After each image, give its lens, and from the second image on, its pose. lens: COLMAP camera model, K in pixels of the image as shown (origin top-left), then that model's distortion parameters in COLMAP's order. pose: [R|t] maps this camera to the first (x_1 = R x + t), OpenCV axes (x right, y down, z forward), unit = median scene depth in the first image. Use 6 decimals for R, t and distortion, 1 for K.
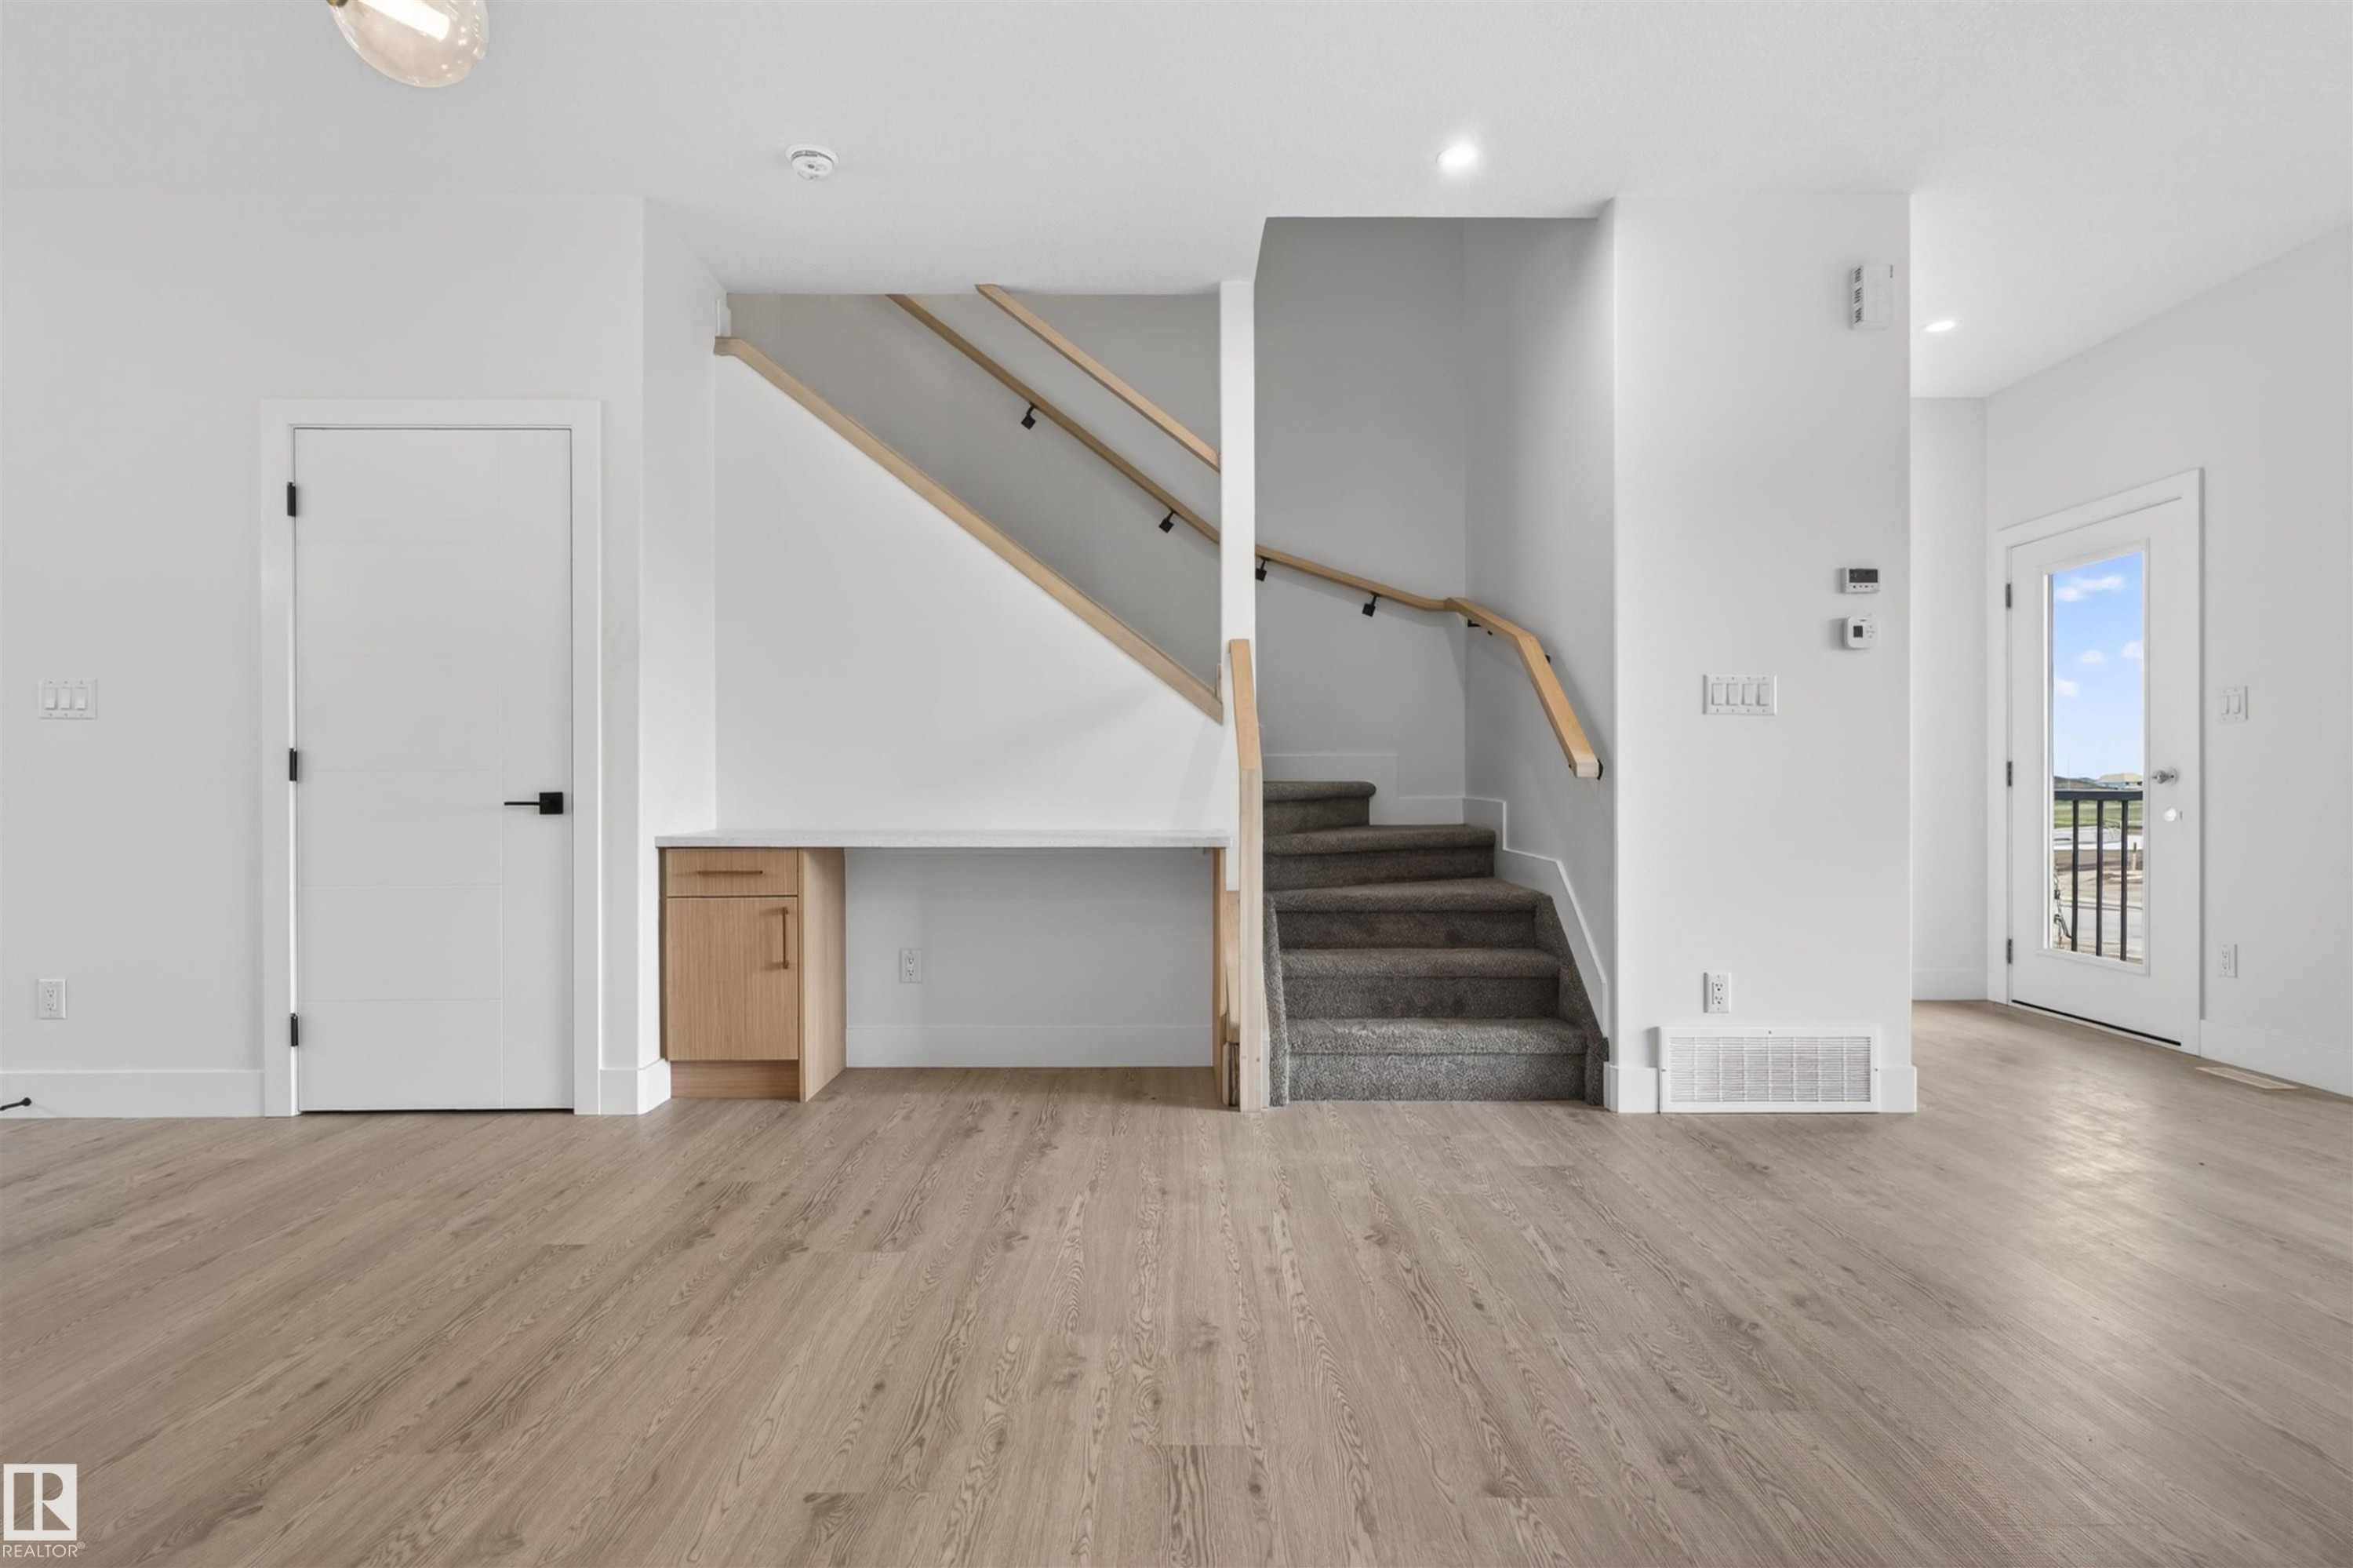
lens RADIAL K [[1201.3, 0, 1178.4], [0, 1201.3, 791.4], [0, 0, 1]] dist [-0.001480, 0.001837]
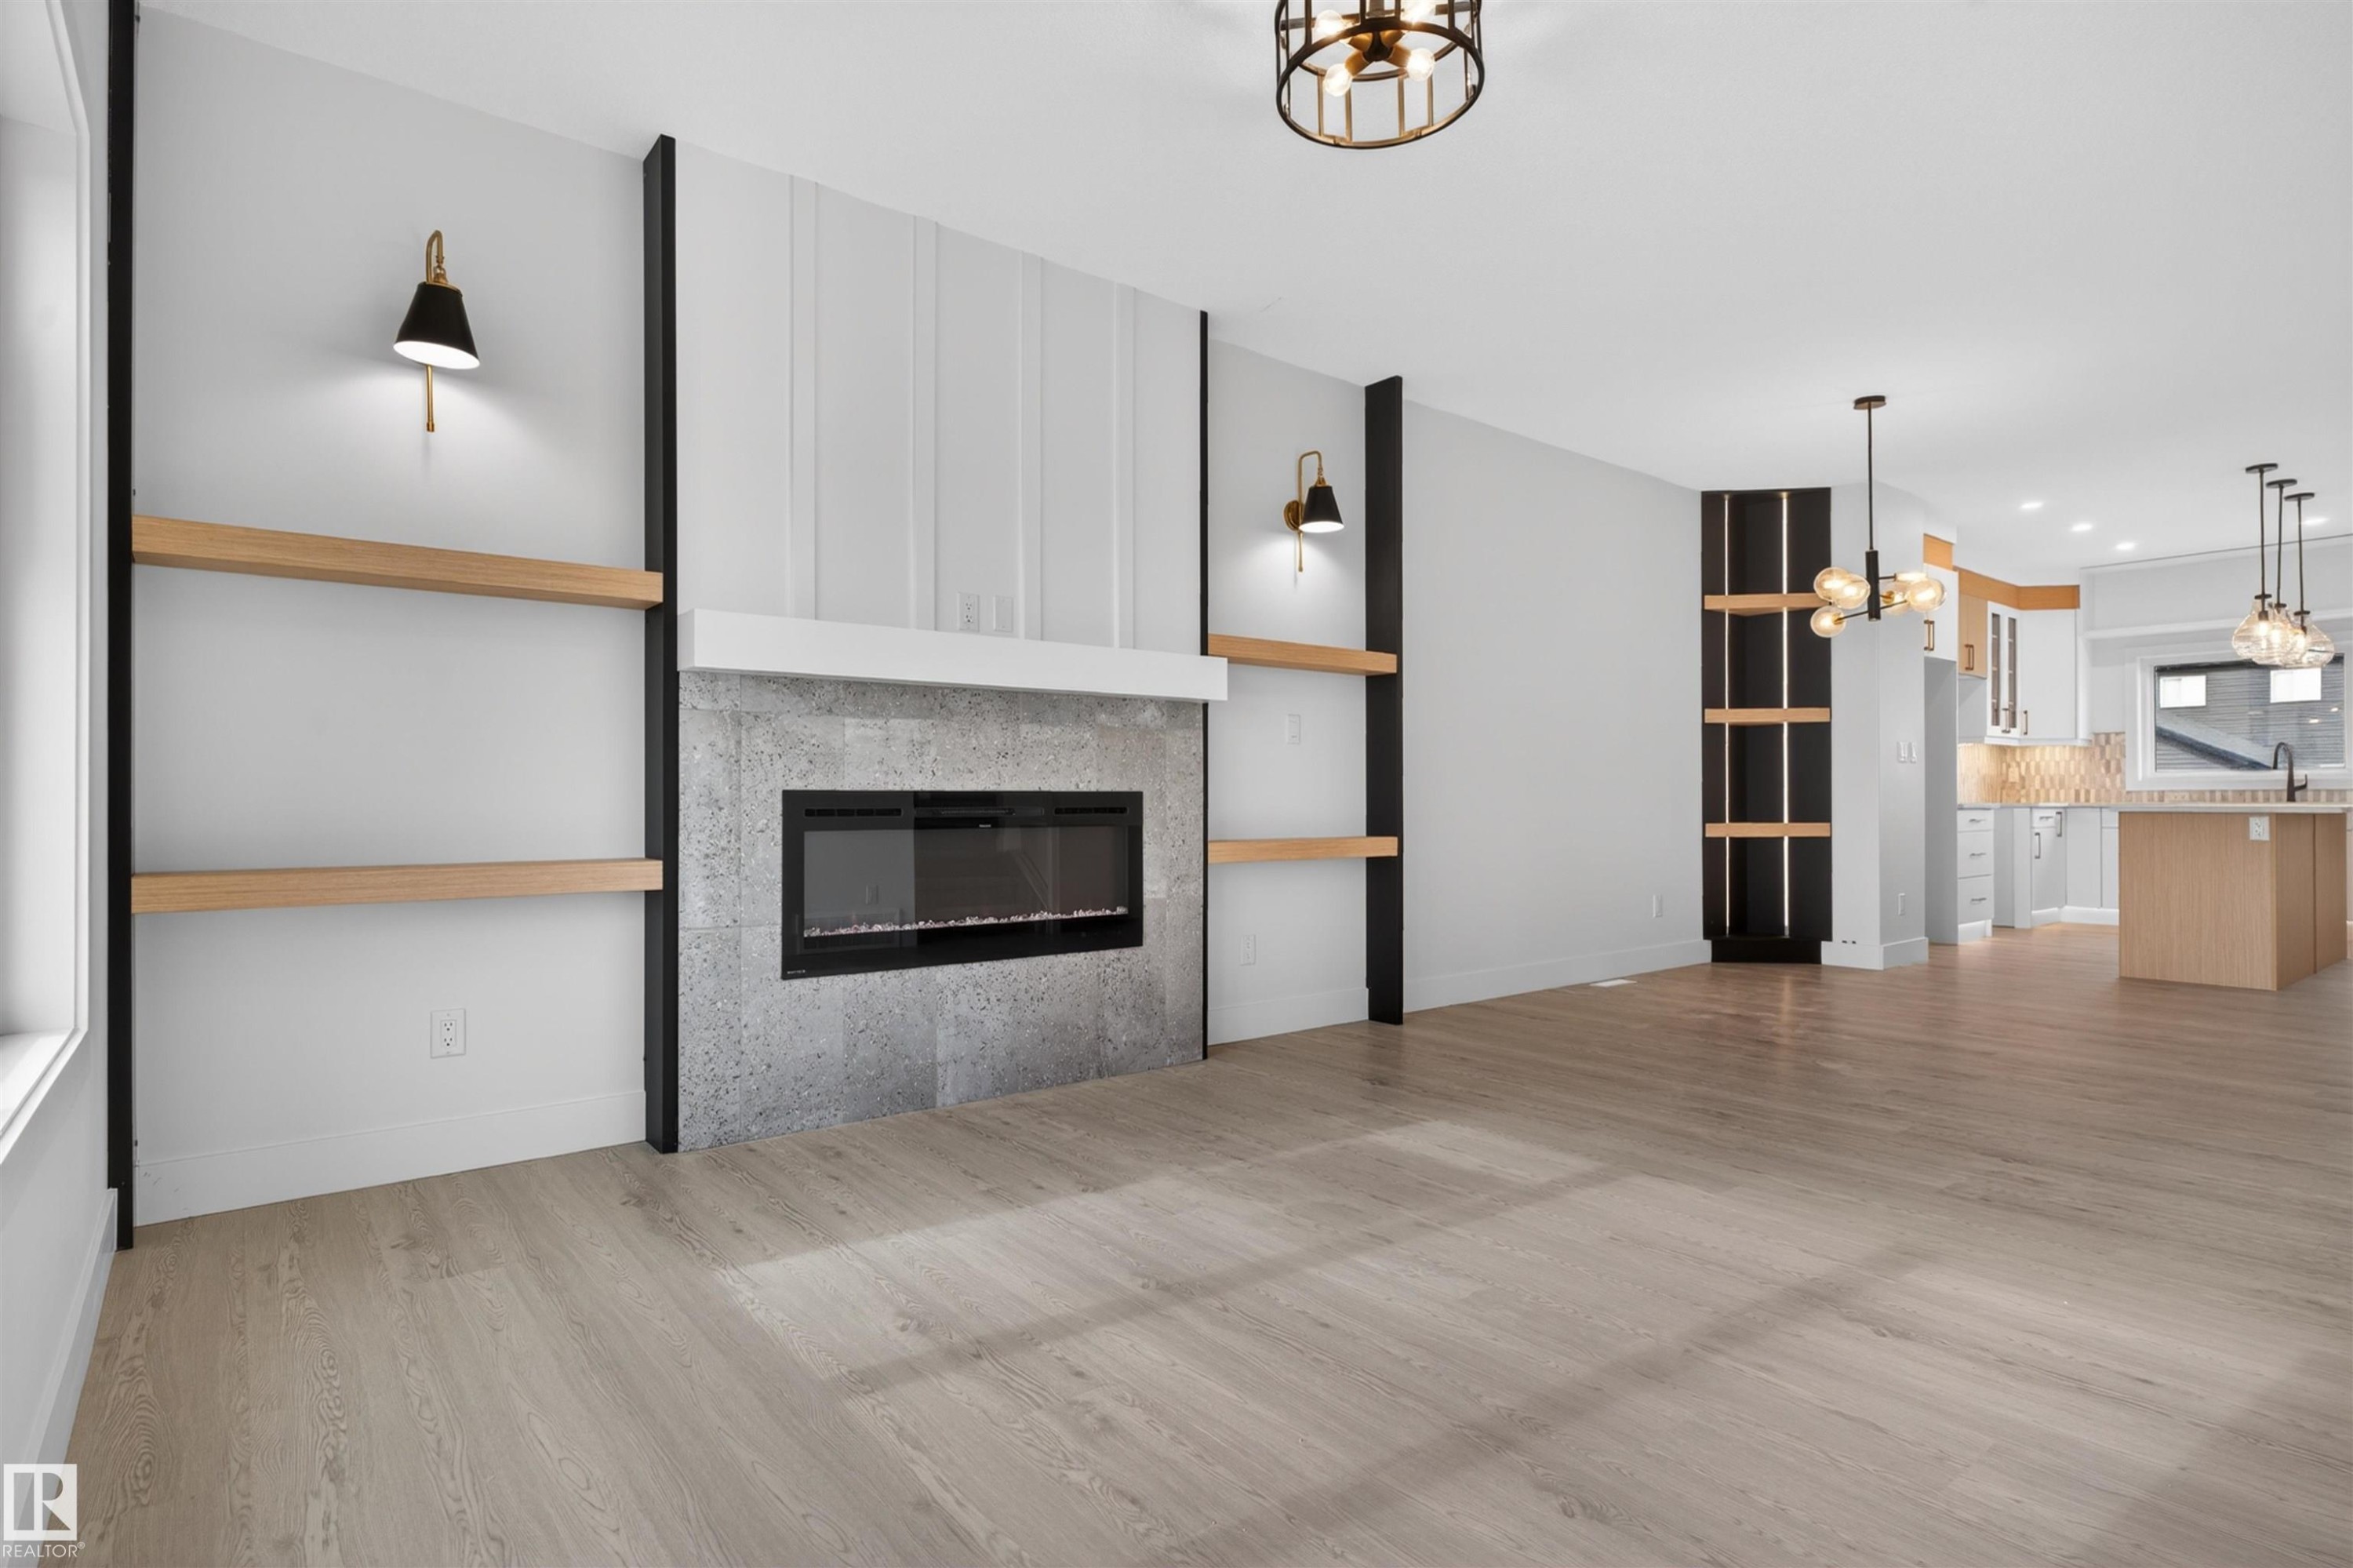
lens RADIAL K [[1201.9, 0, 1182.6], [0, 1201.9, 793.5], [0, 0, 1]] dist [0.001224, -0.000769]
pose [[-0.785942, -0.000470, -0.618300, 1.440384], [-0.000278, 1.000000, -0.000407, -0.003421], [0.618300, -0.000148, -0.785942, 1.009786]]
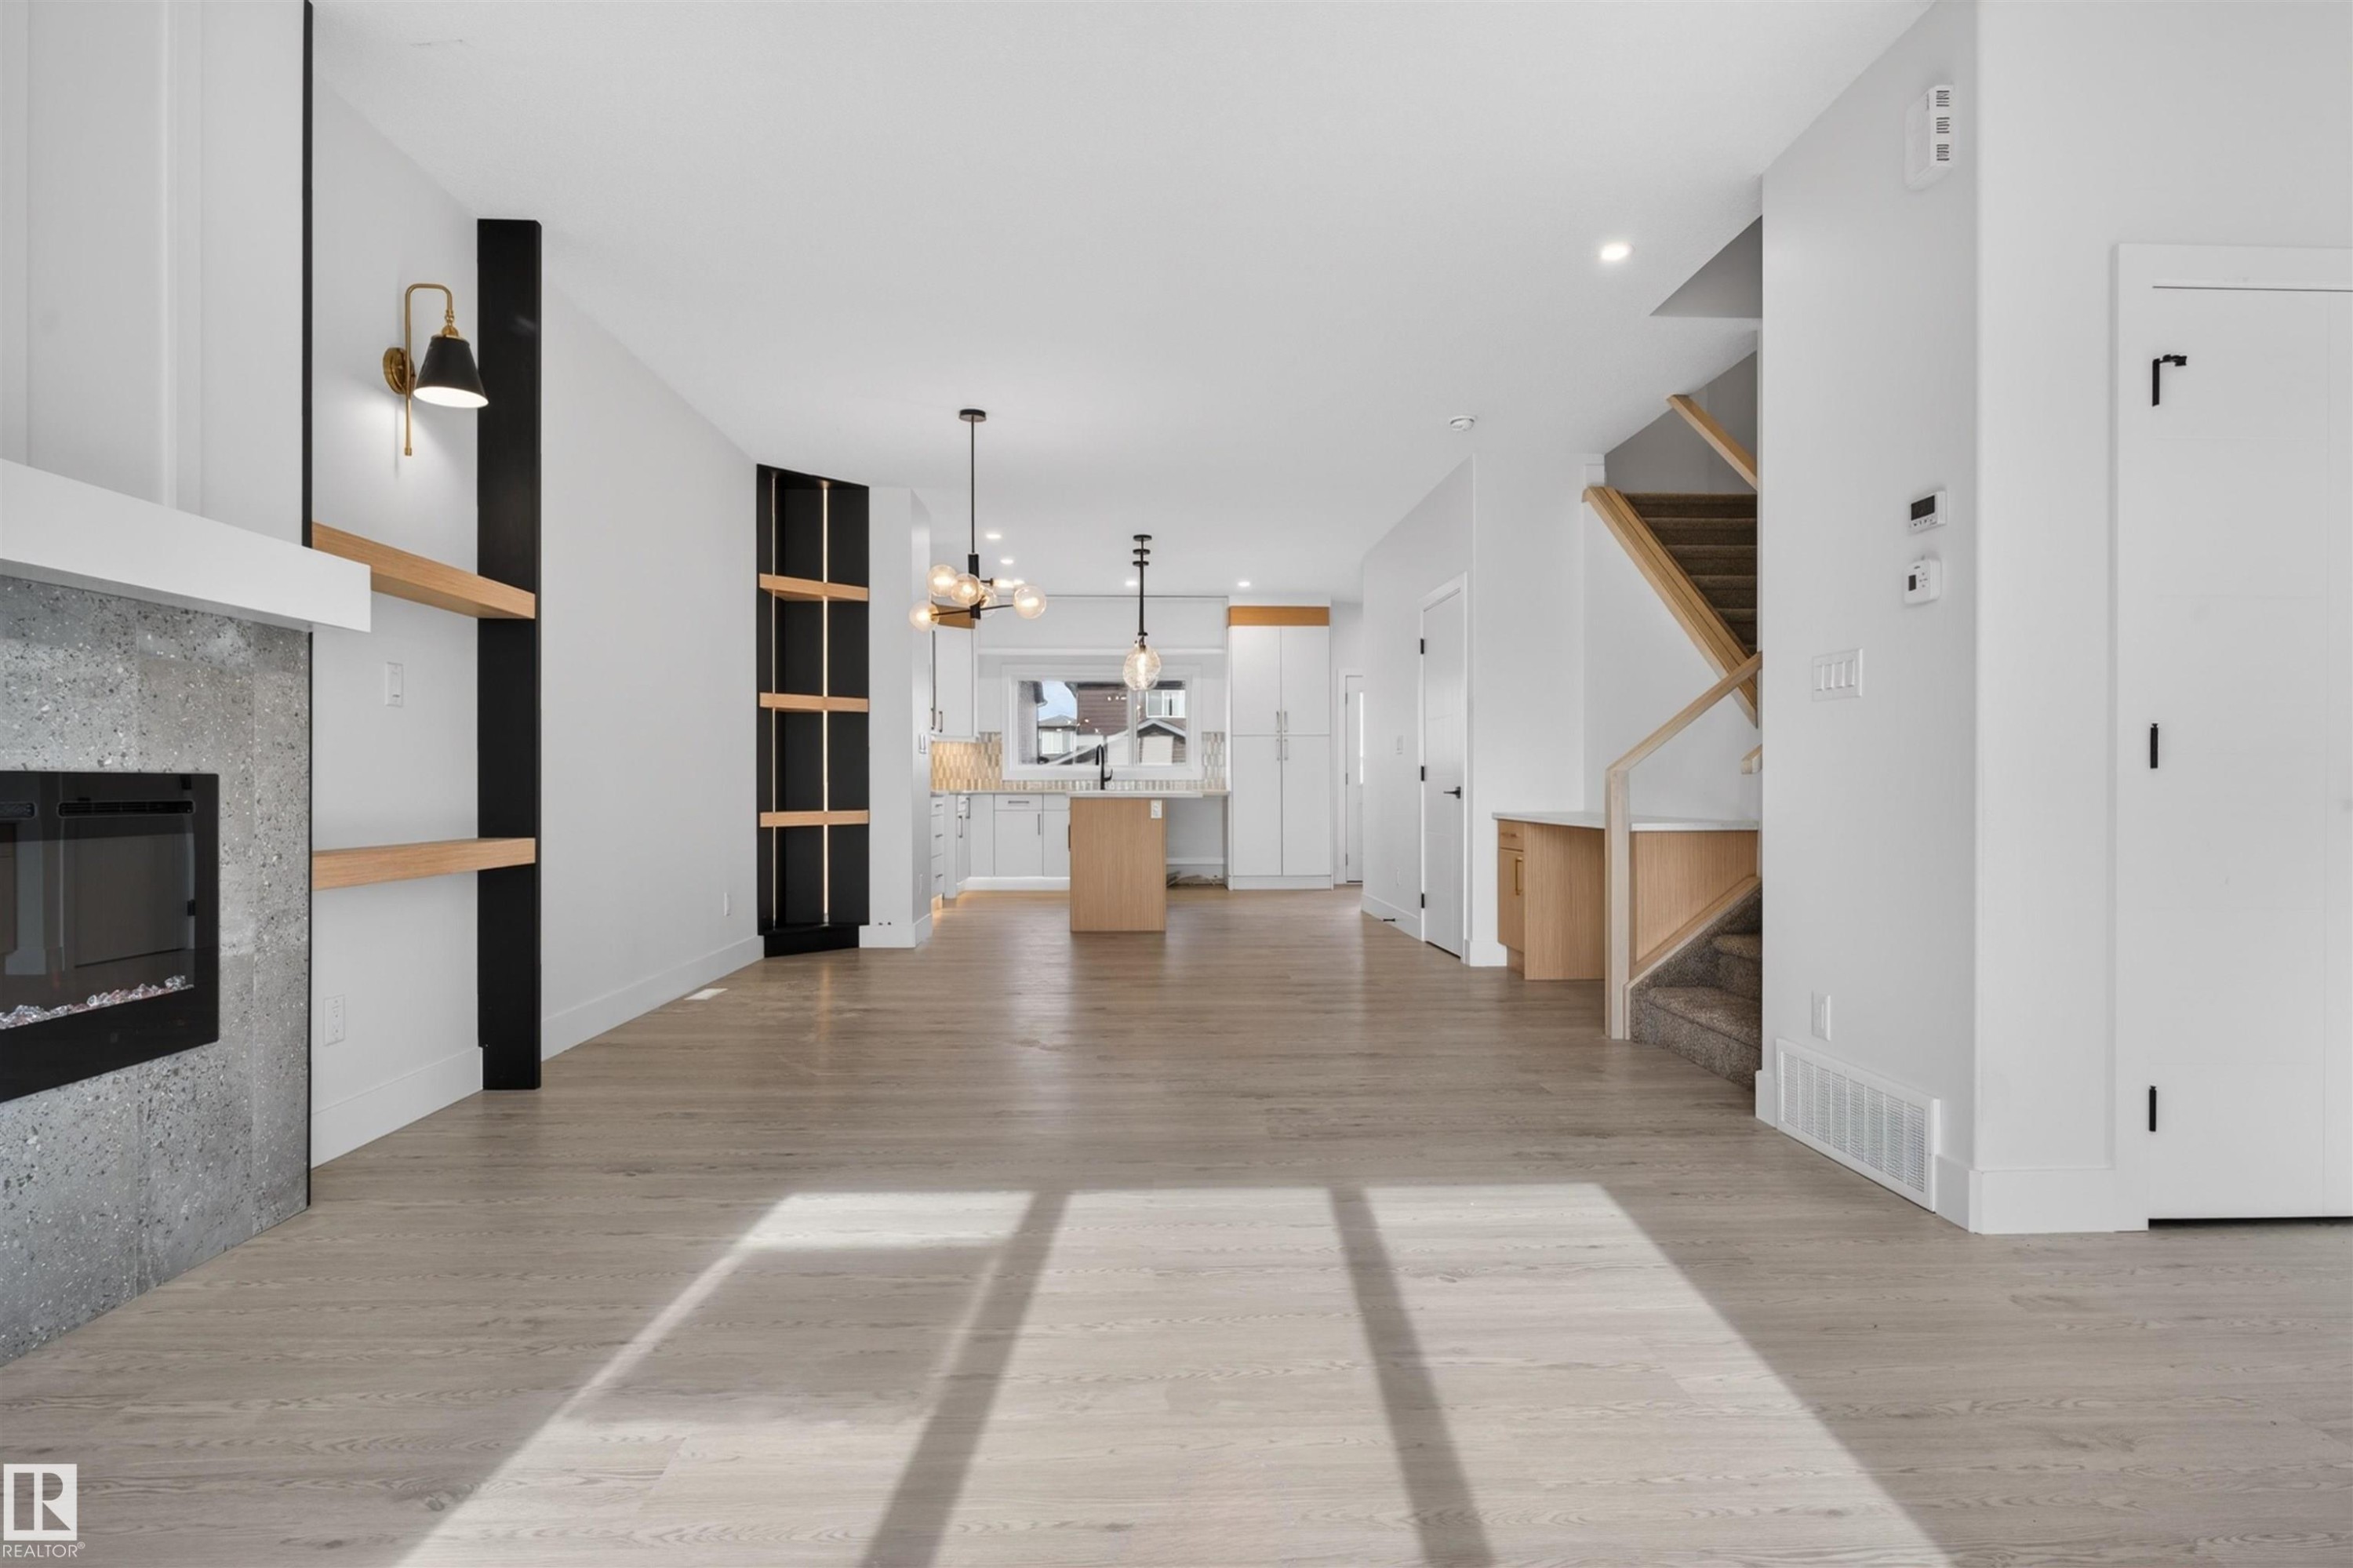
lens RADIAL K [[1198.3, 0, 1172.4], [0, 1198.3, 784.1], [0, 0, 1]] dist [-0.000856, 0.000583]
pose [[0.031043, -0.000152, -0.999518, 1.437767], [-0.002823, 0.999996, -0.000240, -0.001355], [0.999514, 0.002829, 0.031042, 0.540515]]
